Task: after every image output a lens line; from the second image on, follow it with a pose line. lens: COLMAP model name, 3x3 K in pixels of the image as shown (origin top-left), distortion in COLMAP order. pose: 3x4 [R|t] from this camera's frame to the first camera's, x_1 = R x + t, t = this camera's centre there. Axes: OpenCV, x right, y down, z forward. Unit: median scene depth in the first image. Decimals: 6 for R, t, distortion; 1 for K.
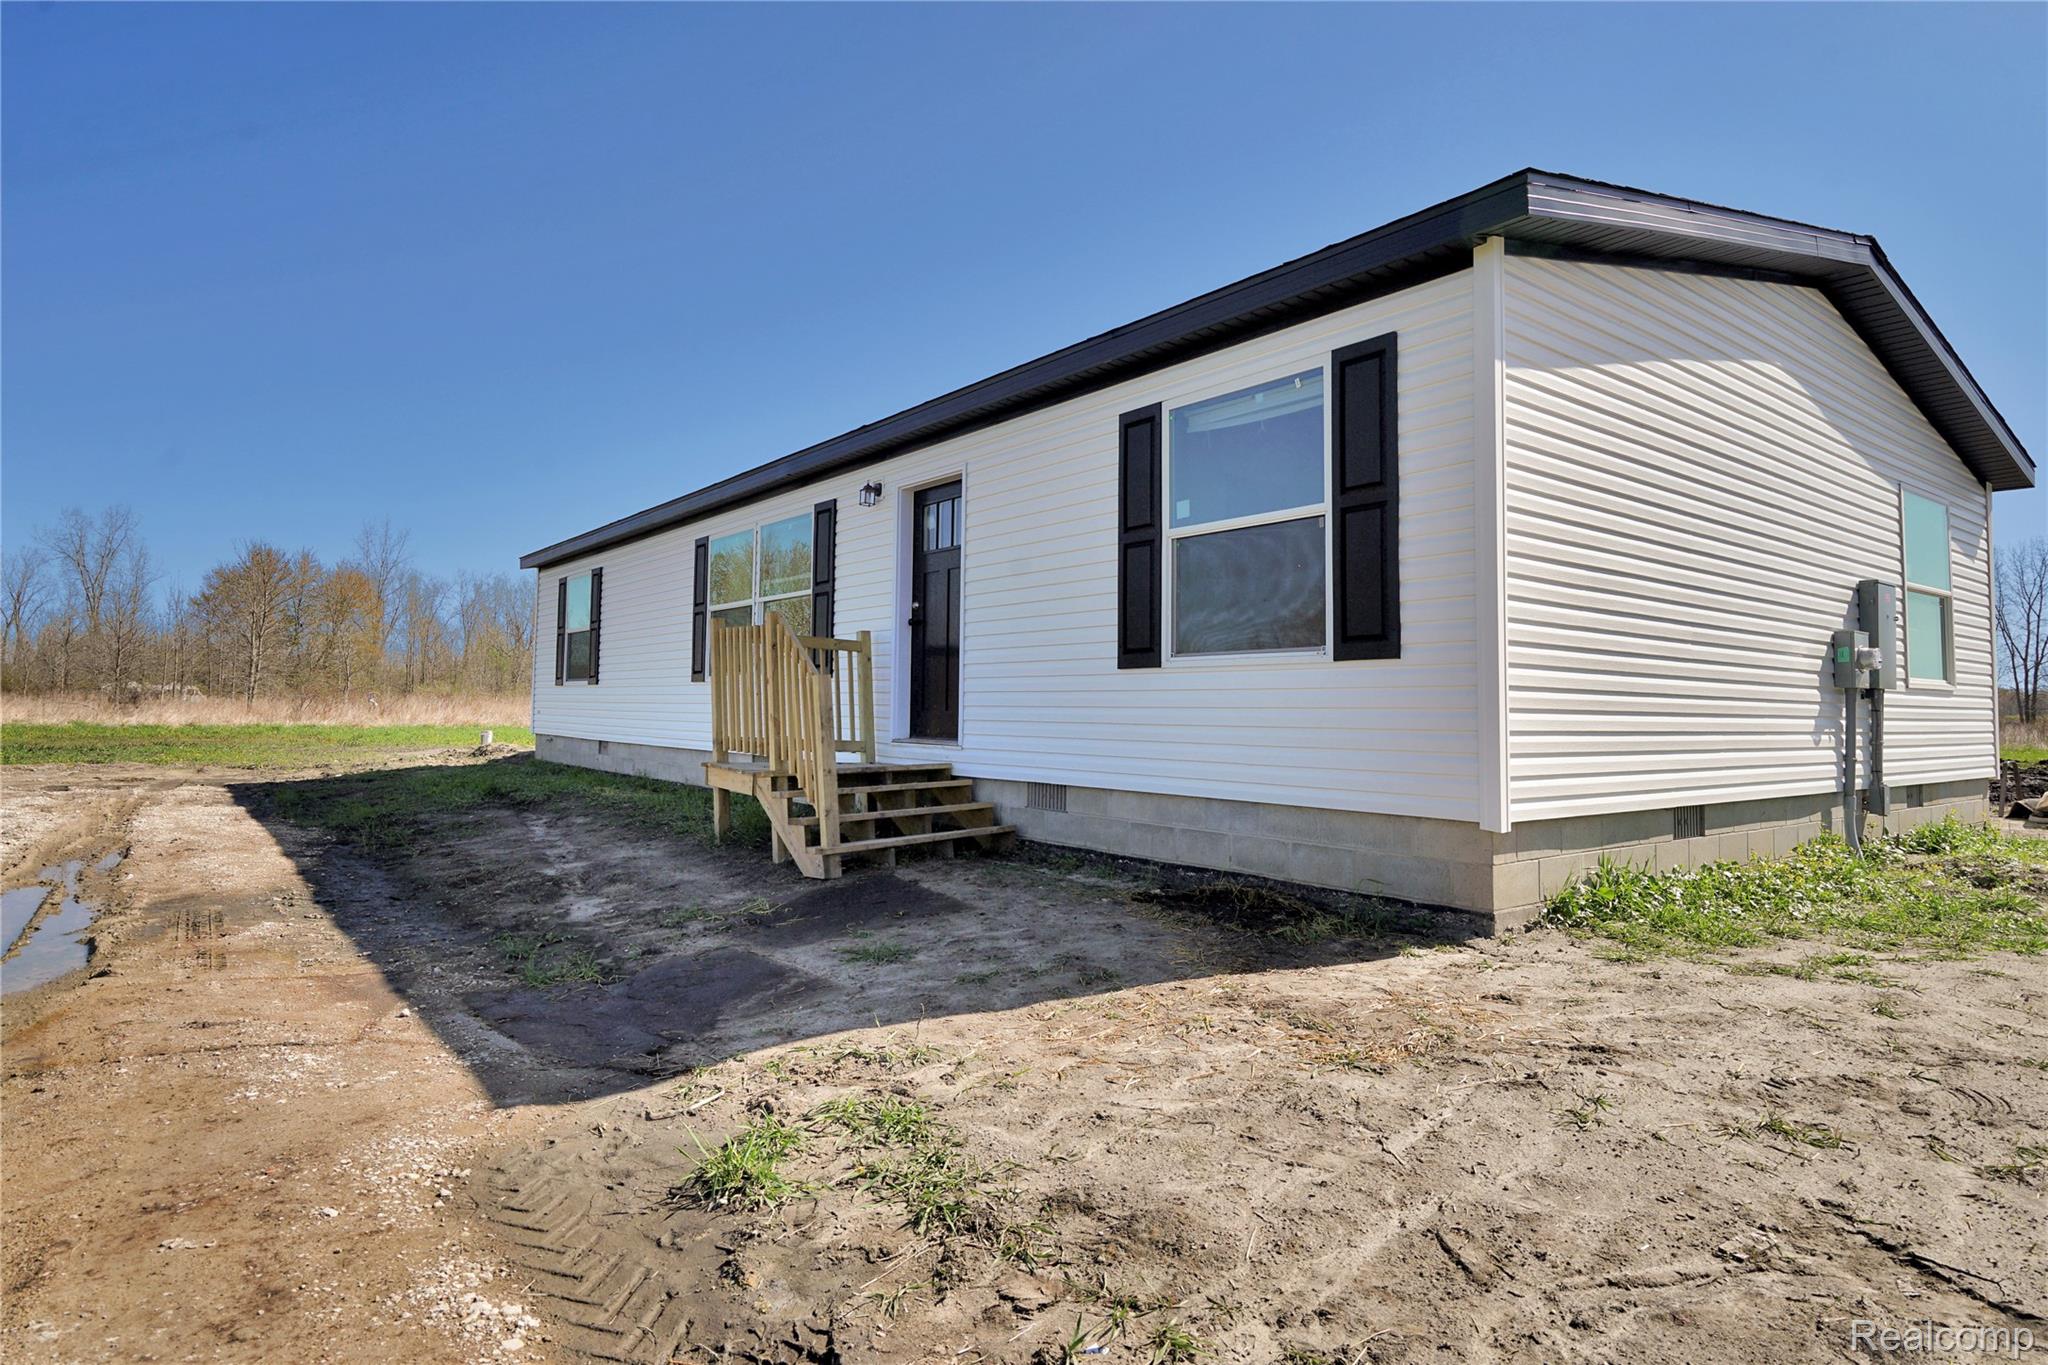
lens RADIAL K [[1115.1, 0, 1018.6], [0, 1115.1, 649.5], [0, 0, 1]] dist [0.000226, -0.000003]
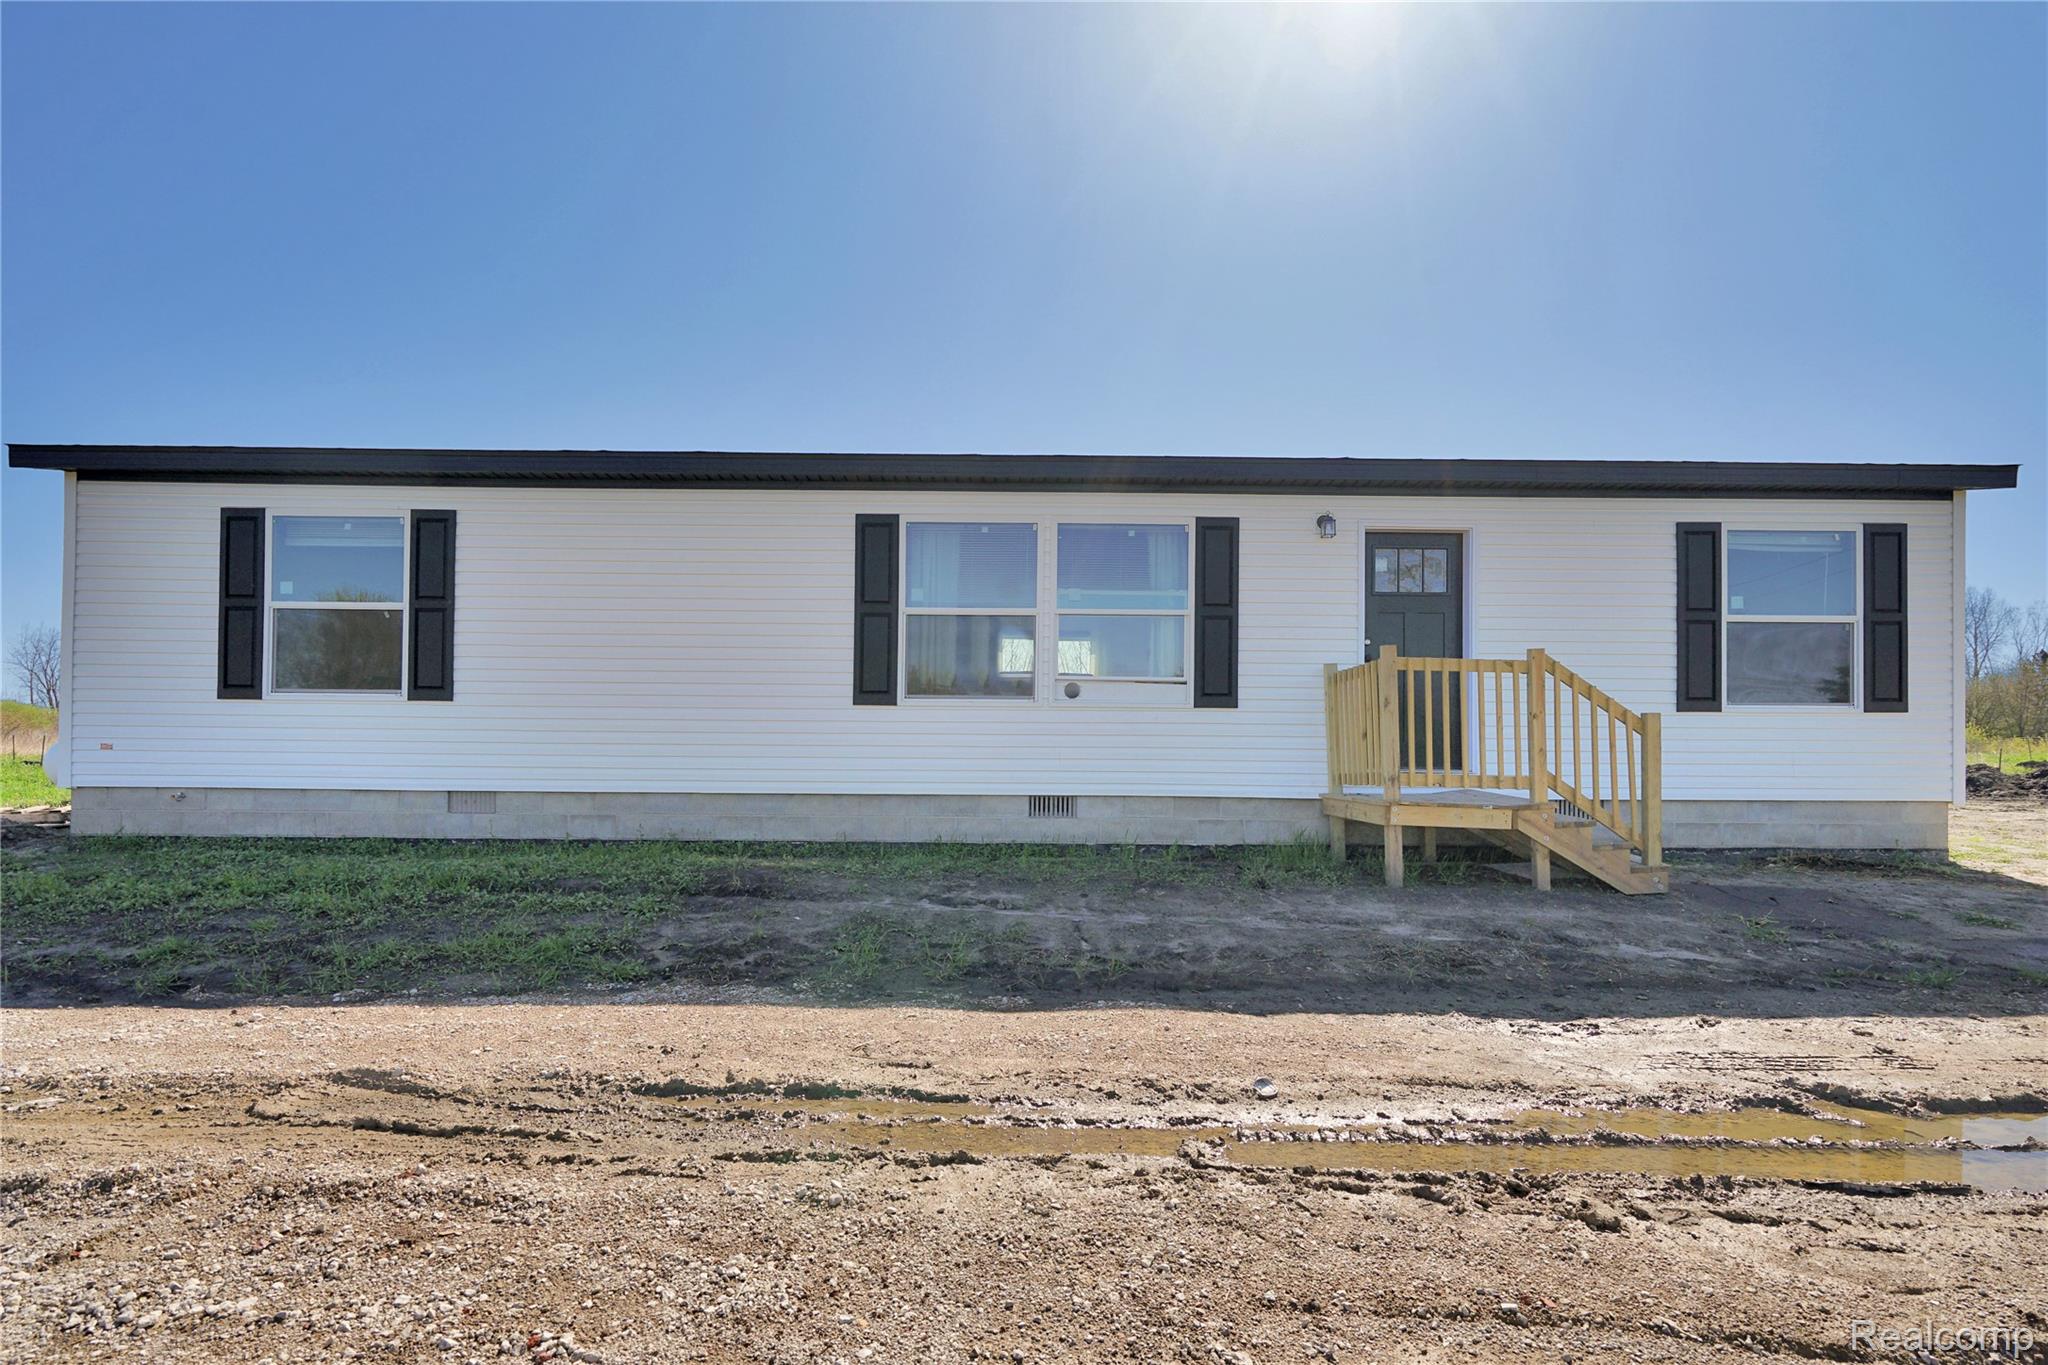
lens RADIAL K [[874.8, 0, 1022.6], [0, 874.8, 756.0], [0, 0, 1]] dist [-0.002541, -0.000255]
pose [[0.605186, -0.007247, 0.796051, -1.046914], [-0.043755, 0.998144, 0.042350, 0.051551], [-0.794881, -0.060461, 0.603746, 0.832425]]
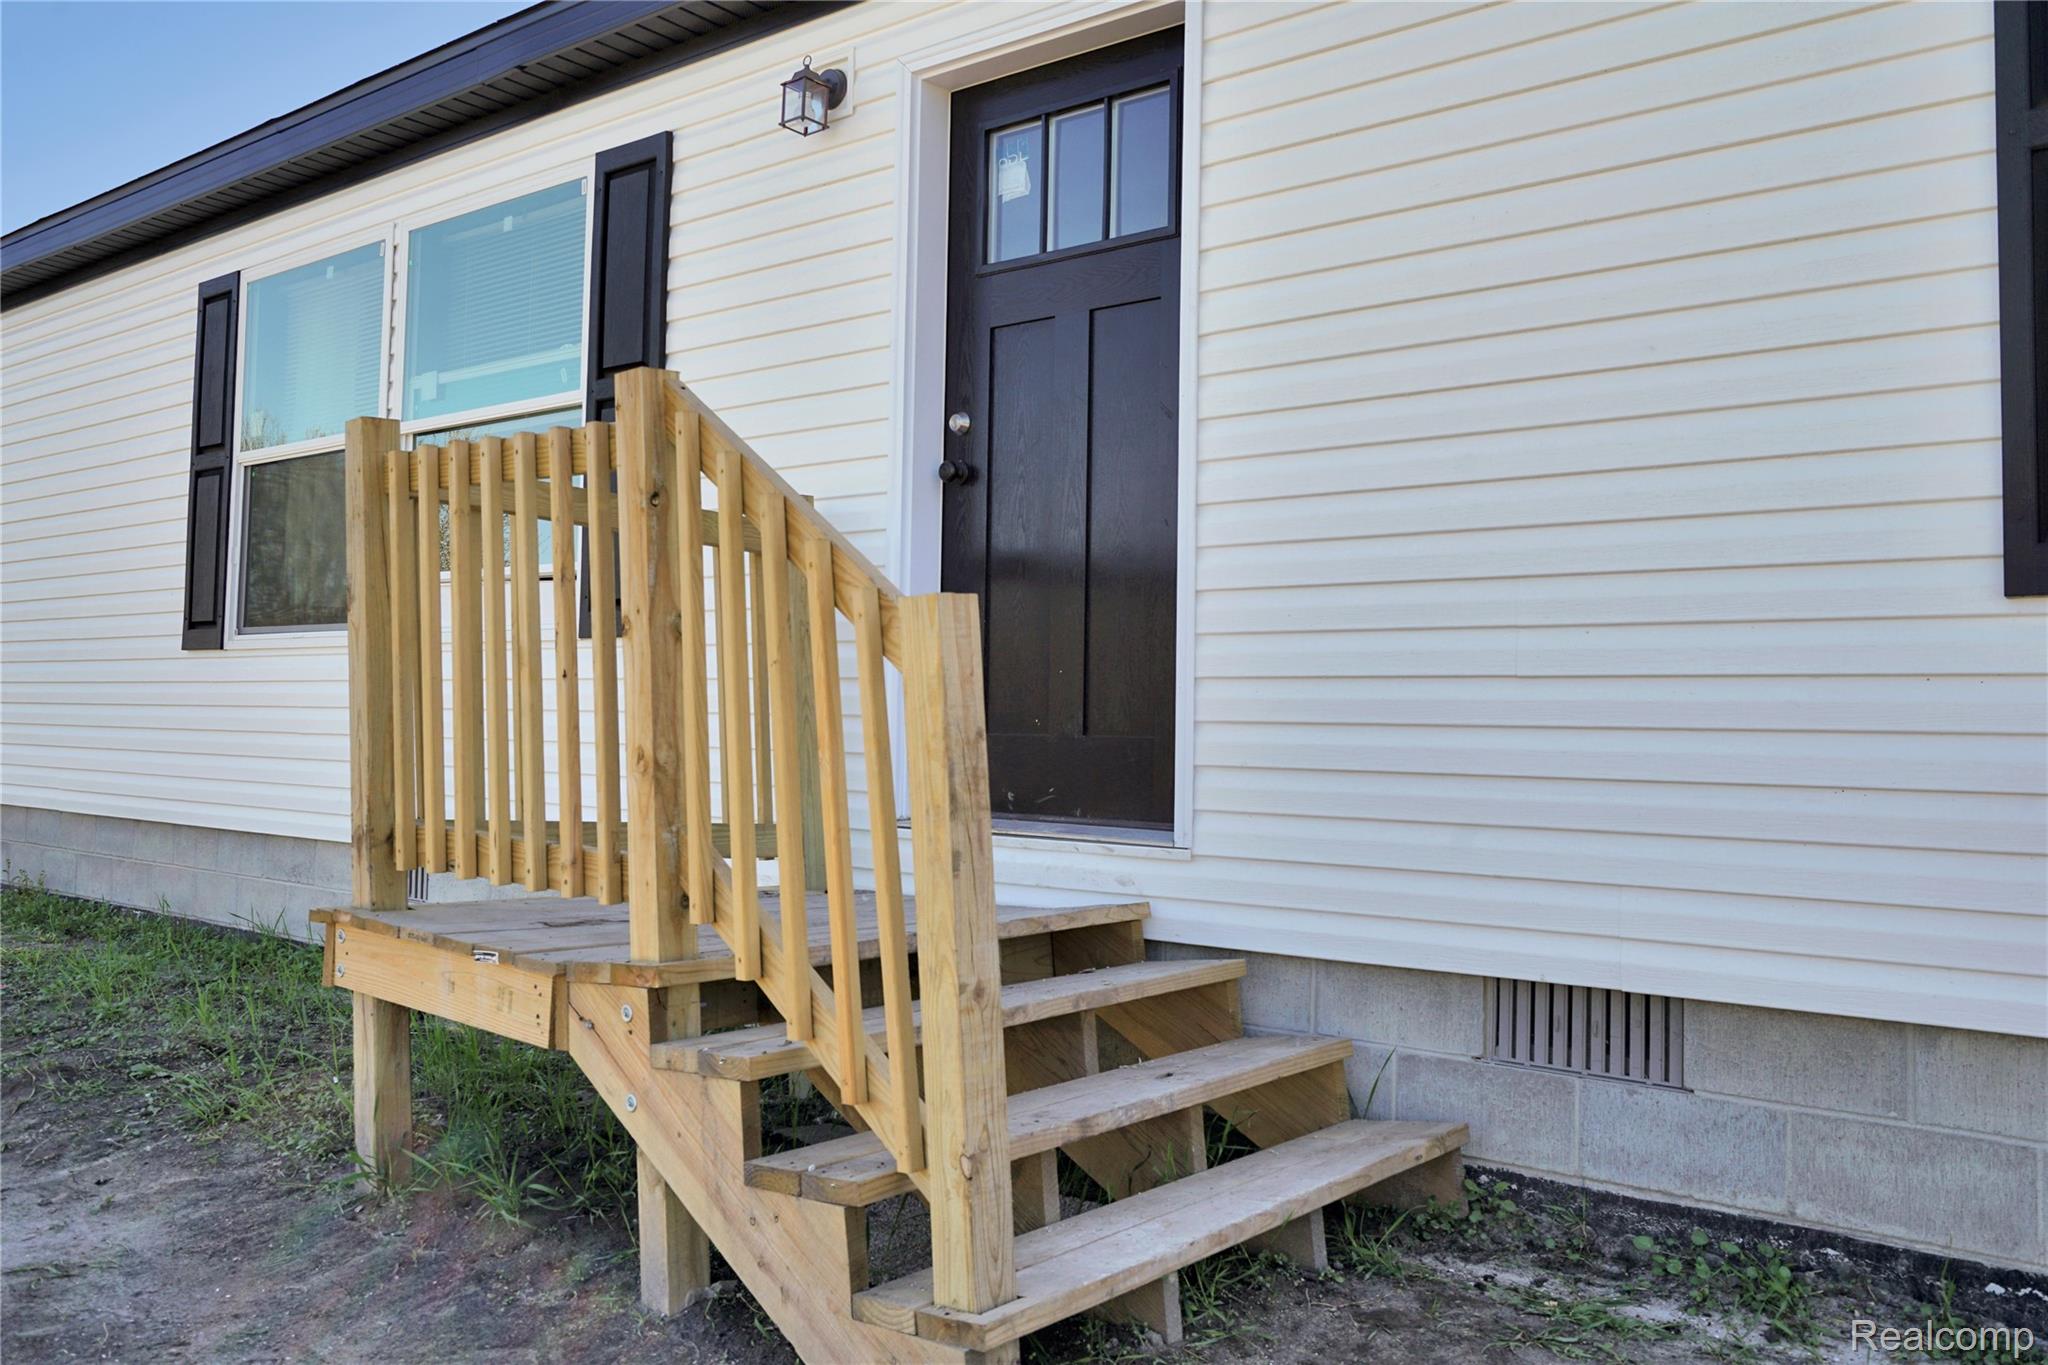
lens RADIAL K [[1799.9, 0, 1028.7], [0, 1799.9, 621.8], [0, 0, 1]] dist [-0.005750, -0.006410]
pose [[0.980083, 0.019481, 0.197628, -0.197269], [-0.018958, 0.999810, -0.004538, 0.025117], [-0.197679, 0.000700, 0.980267, 0.508301]]
